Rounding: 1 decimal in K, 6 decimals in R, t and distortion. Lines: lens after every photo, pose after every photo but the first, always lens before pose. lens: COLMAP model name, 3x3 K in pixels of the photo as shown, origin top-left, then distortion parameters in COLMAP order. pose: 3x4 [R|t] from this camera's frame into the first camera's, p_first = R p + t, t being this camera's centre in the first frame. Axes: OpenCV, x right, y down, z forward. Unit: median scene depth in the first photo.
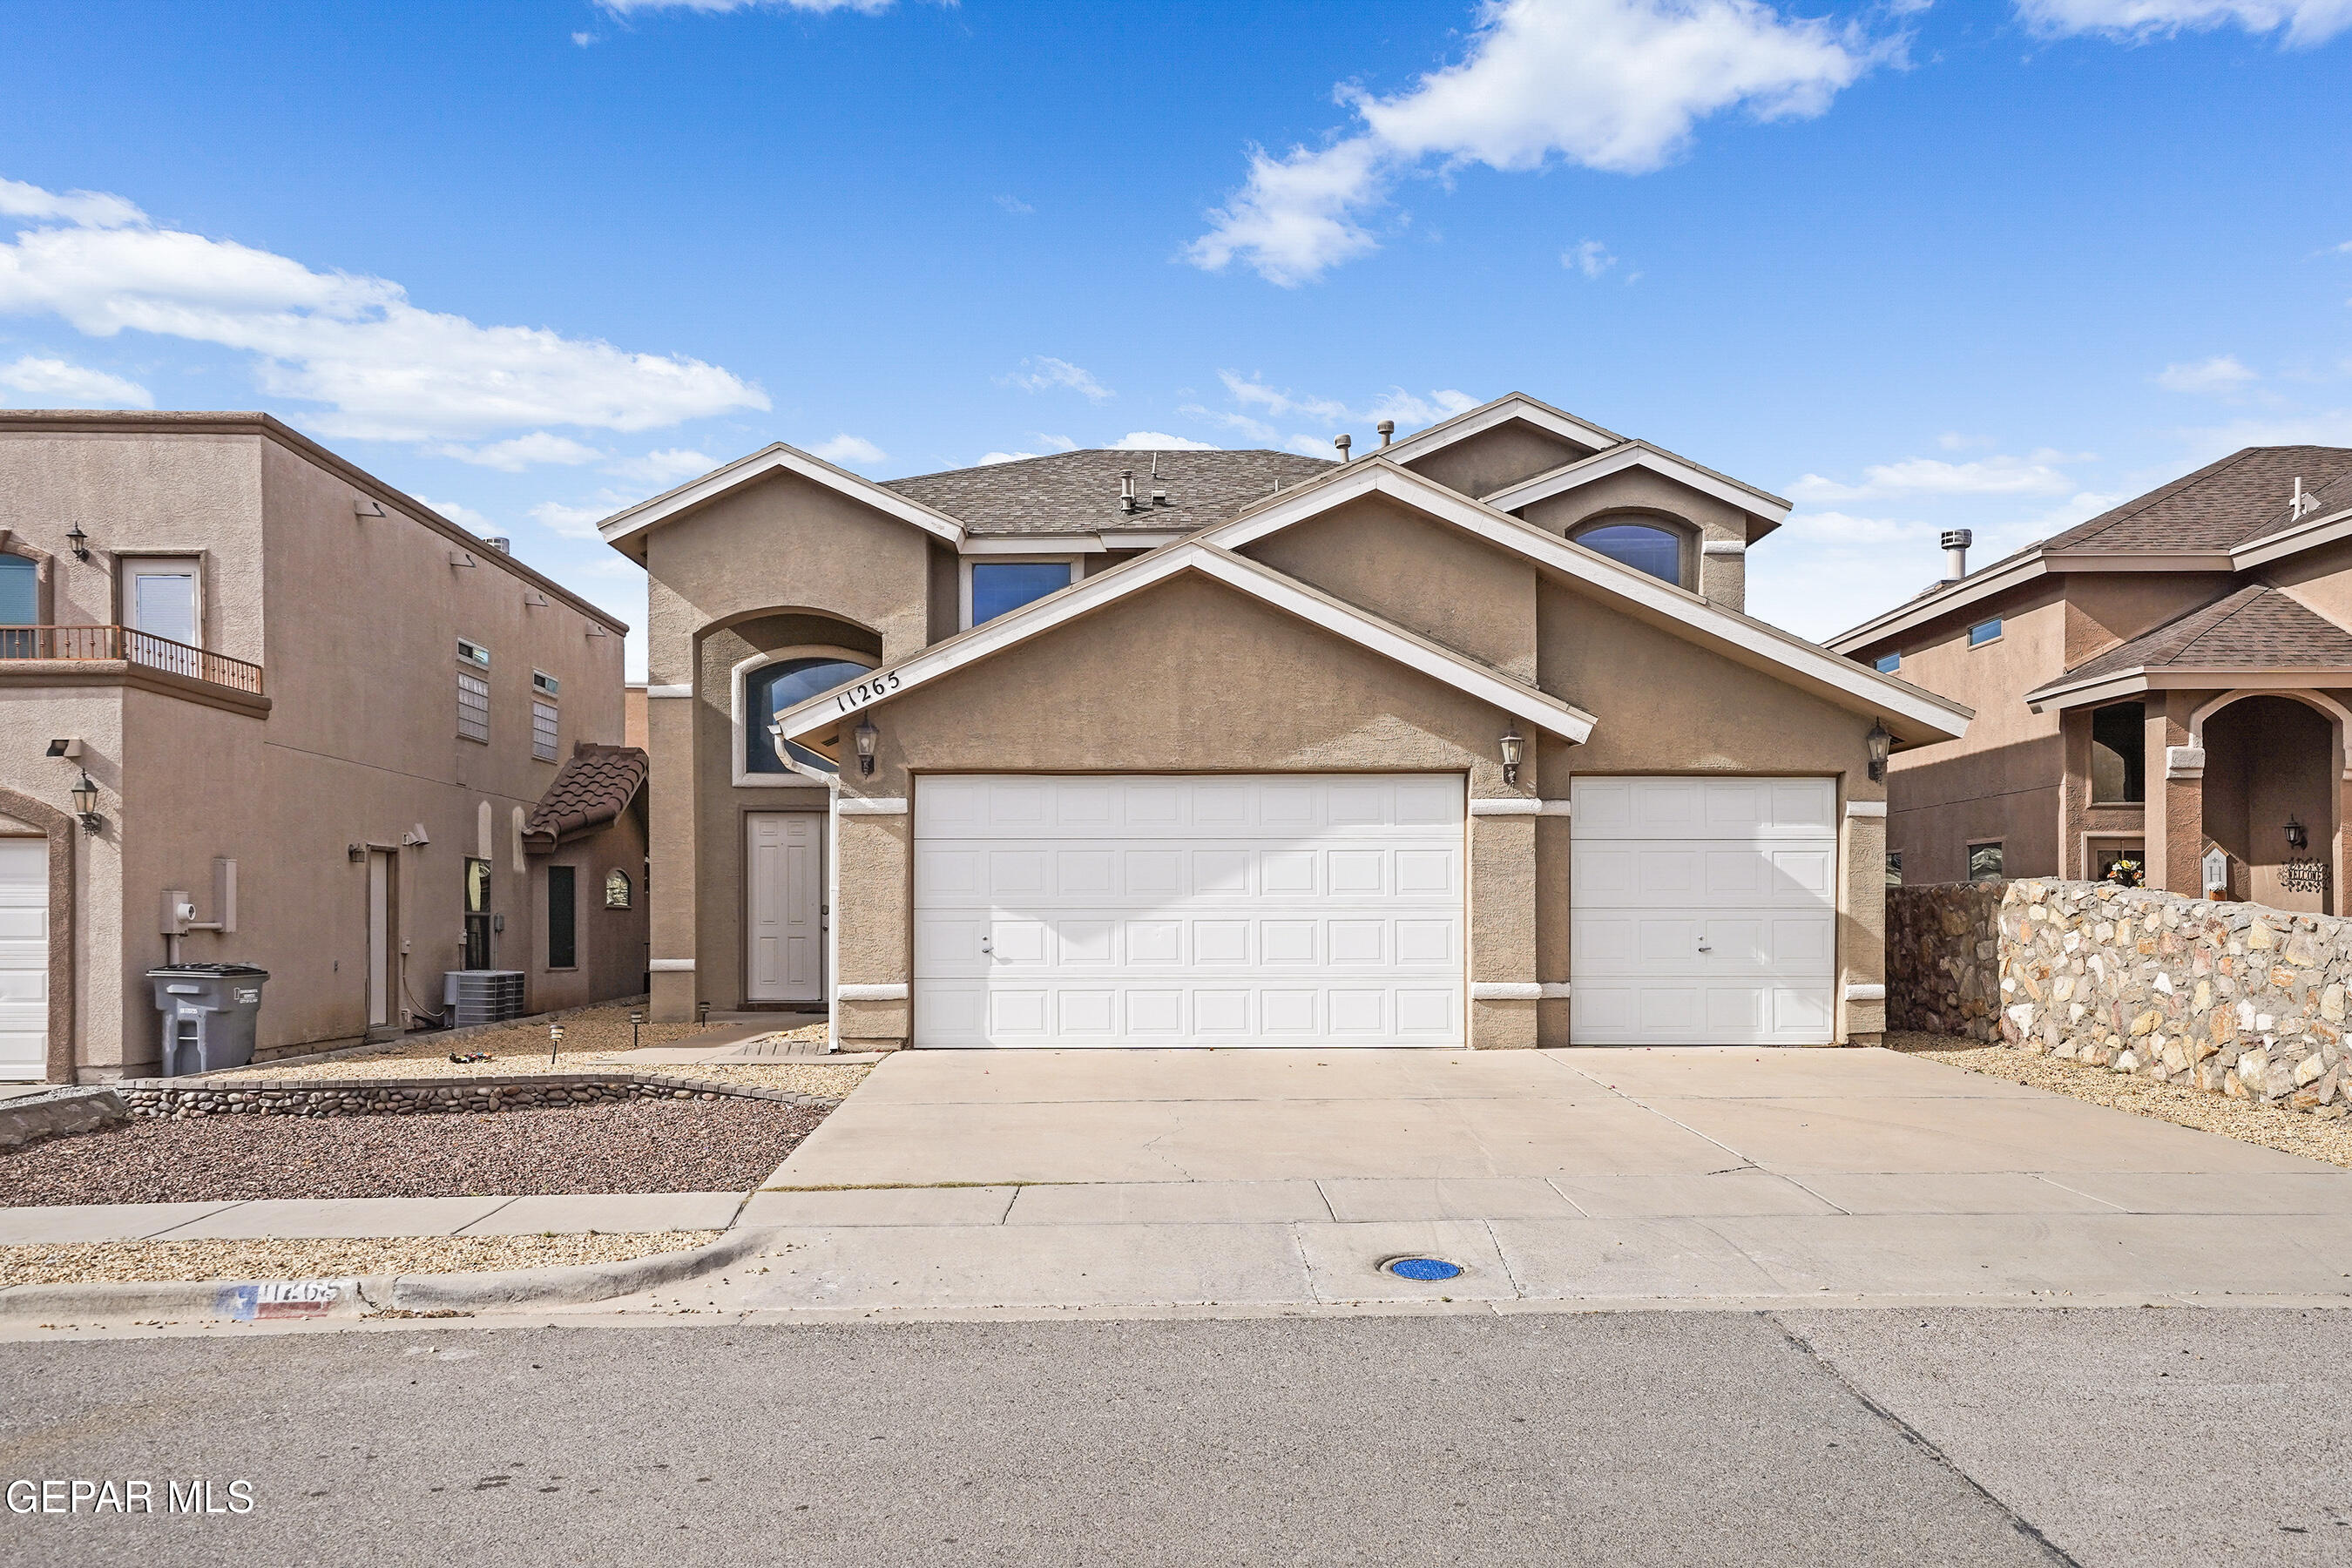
lens RADIAL K [[2040.5, 0, 1176.5], [0, 2040.5, 932.5], [0, 0, 1]] dist [-0.018157, 0.117182]
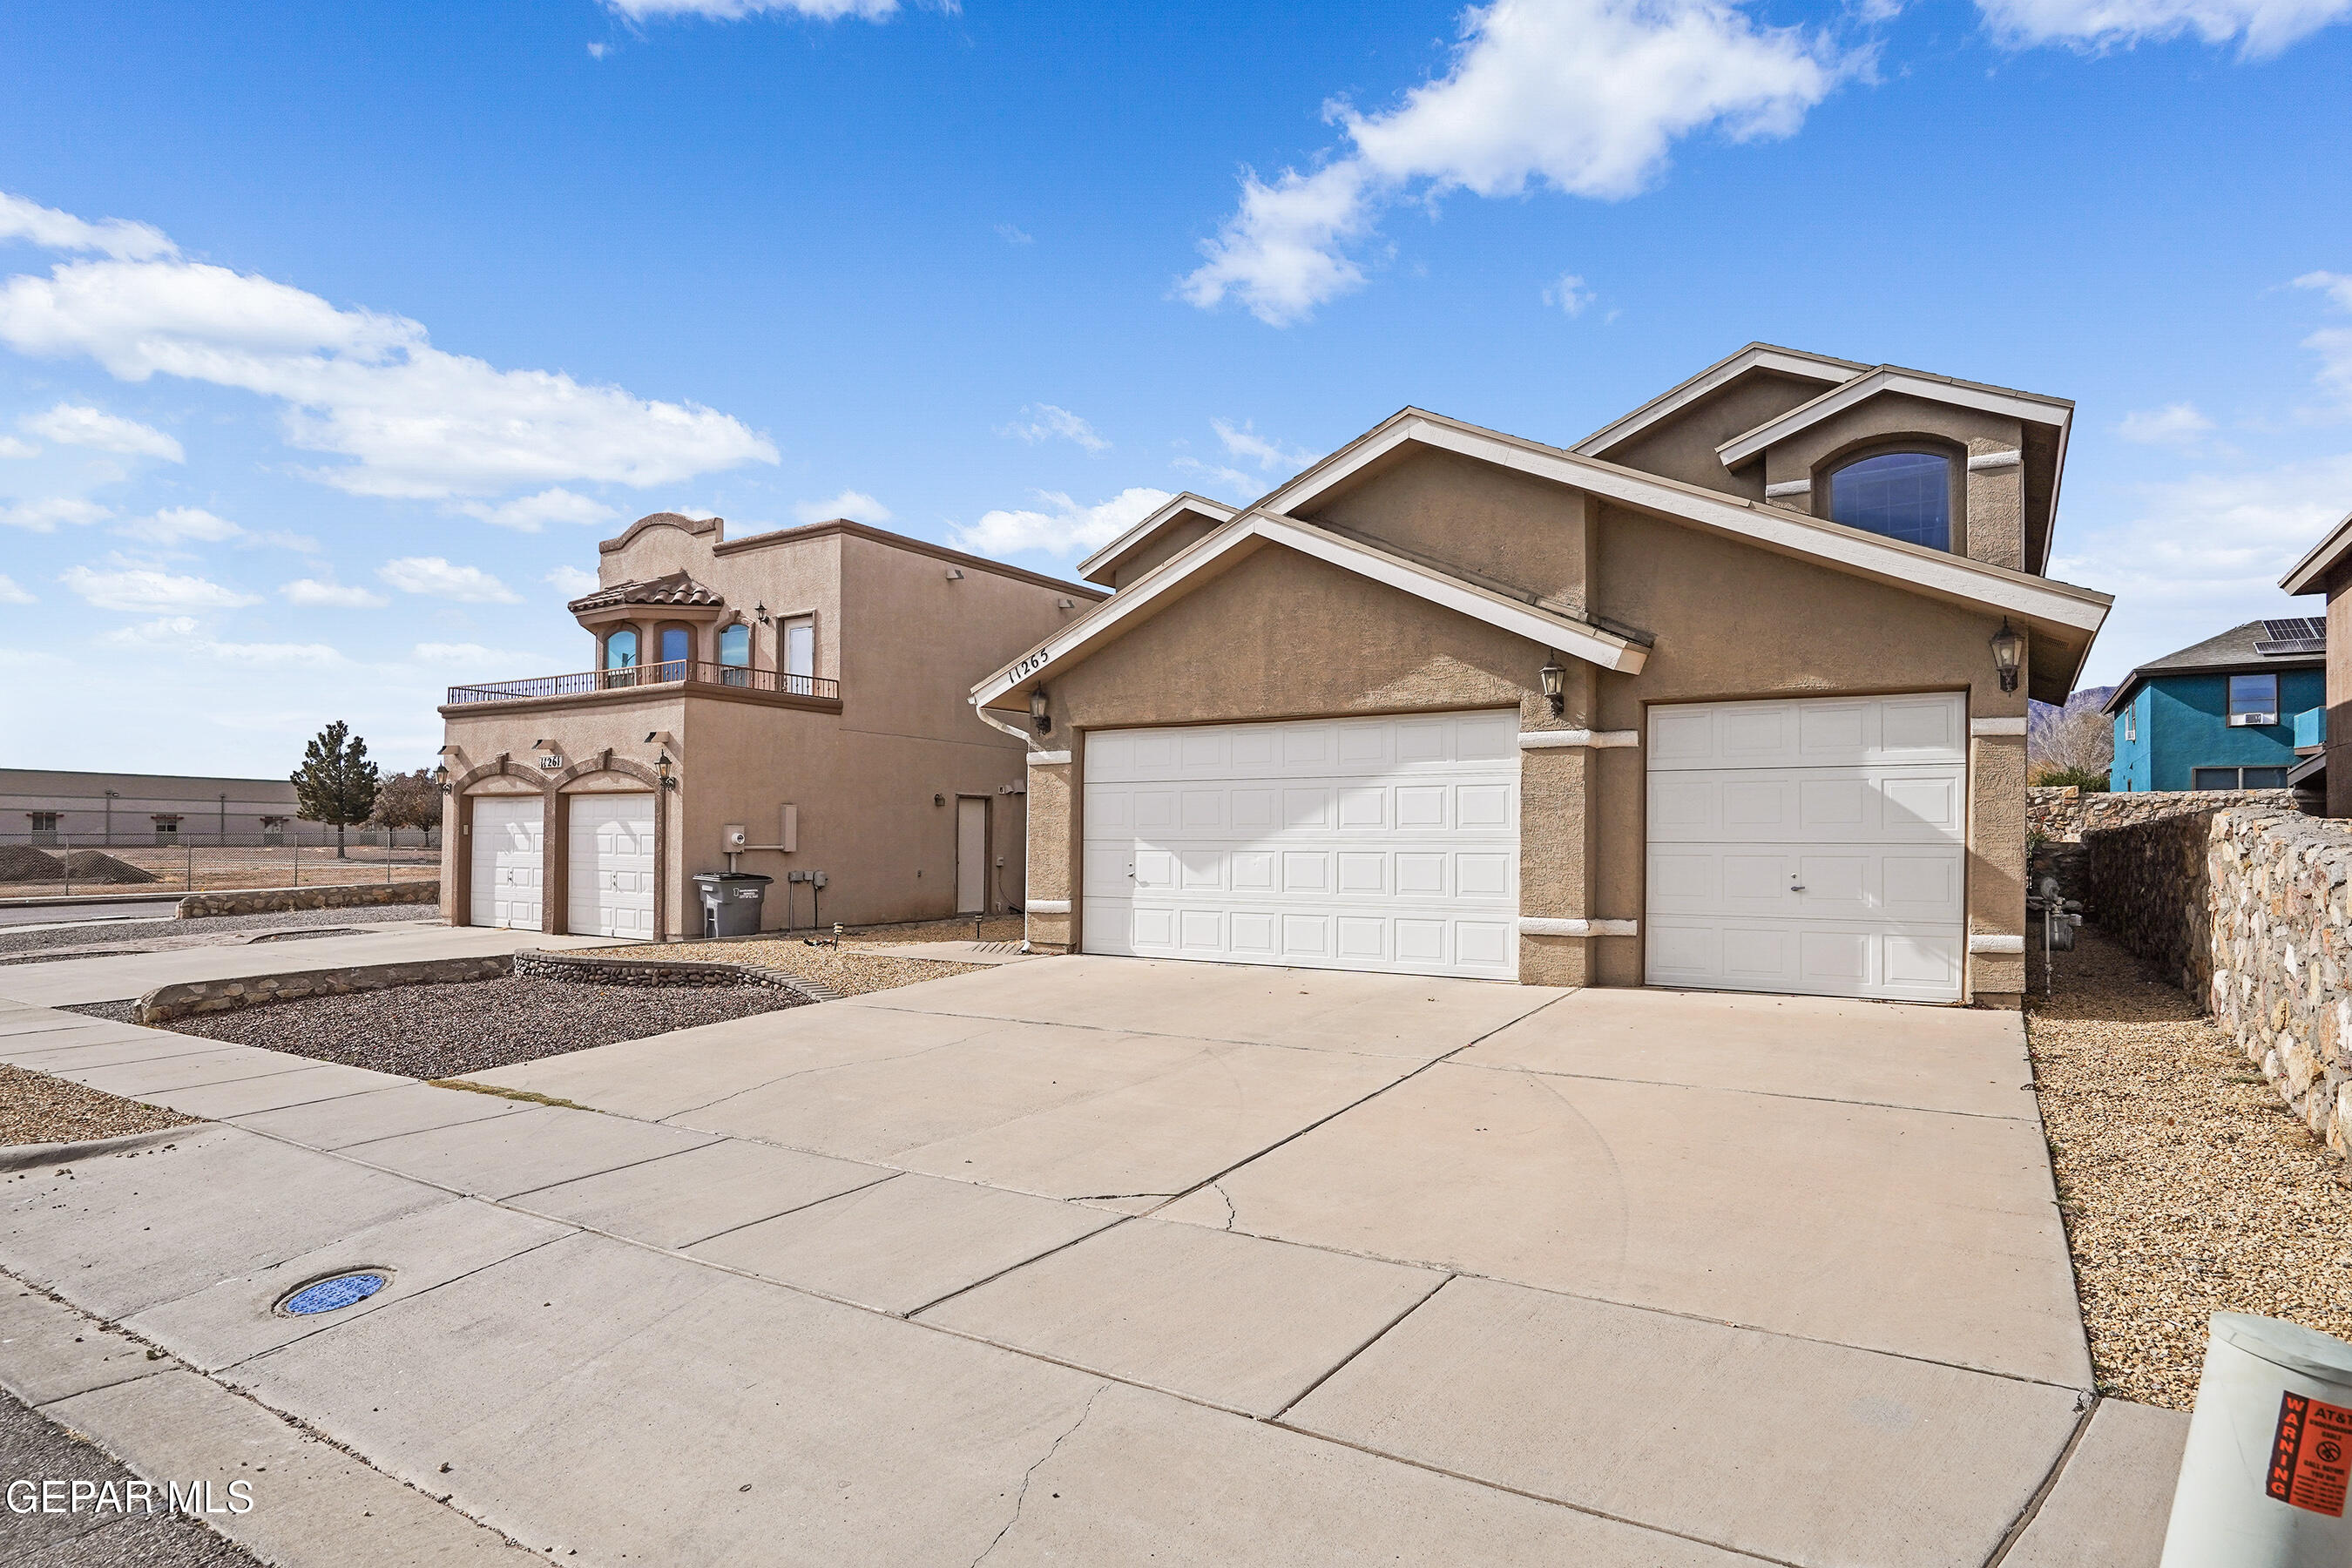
lens RADIAL K [[1292.1, 0, 1173.0], [0, 1292.1, 816.5], [0, 0, 1]] dist [-0.052024, 0.000339]
pose [[0.828990, -0.004470, -0.559246, 0.347269], [-0.008829, 0.999739, -0.021078, -0.009553], [0.559194, 0.022411, 0.828734, 0.376330]]
